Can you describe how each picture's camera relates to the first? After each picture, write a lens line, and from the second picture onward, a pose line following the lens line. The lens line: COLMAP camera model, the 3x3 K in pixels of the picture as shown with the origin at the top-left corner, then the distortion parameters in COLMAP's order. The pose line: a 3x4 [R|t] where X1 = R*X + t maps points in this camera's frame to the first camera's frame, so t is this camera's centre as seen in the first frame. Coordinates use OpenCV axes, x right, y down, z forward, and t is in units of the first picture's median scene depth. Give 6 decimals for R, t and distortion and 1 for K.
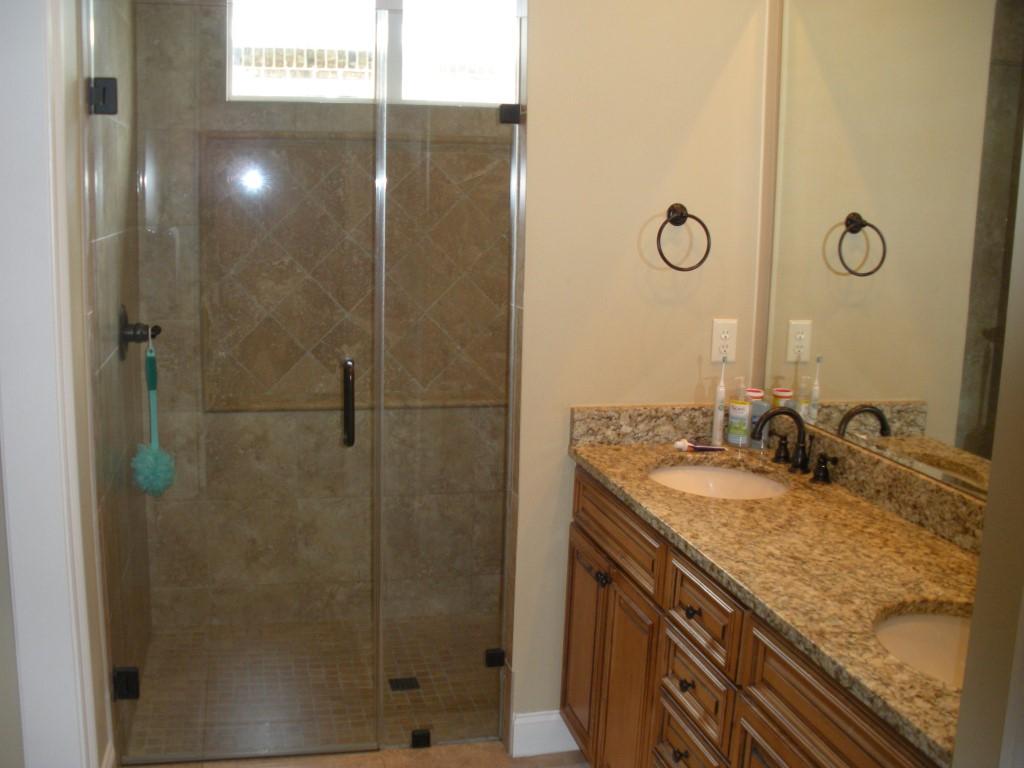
lens RADIAL K [[1109.4, 0, 481.3], [0, 1109.4, 385.4], [0, 0, 1]] dist [-0.324198, 0.412248]
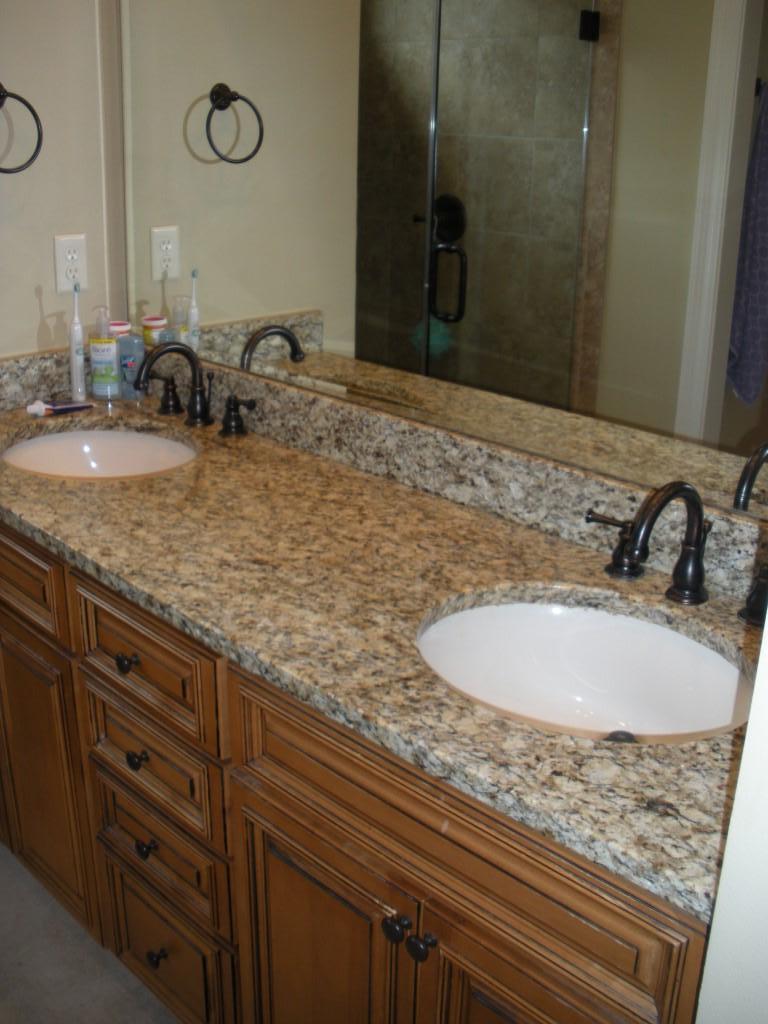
lens RADIAL K [[1109.4, 0, 386.1], [0, 1109.4, 467.9], [0, 0, 1]] dist [-0.324198, 0.412248]
pose [[0.843298, -0.177602, 0.507253, 0.004731], [0.097086, 0.978635, 0.181242, -0.017271], [-0.528604, -0.103593, 0.842524, 0.268154]]
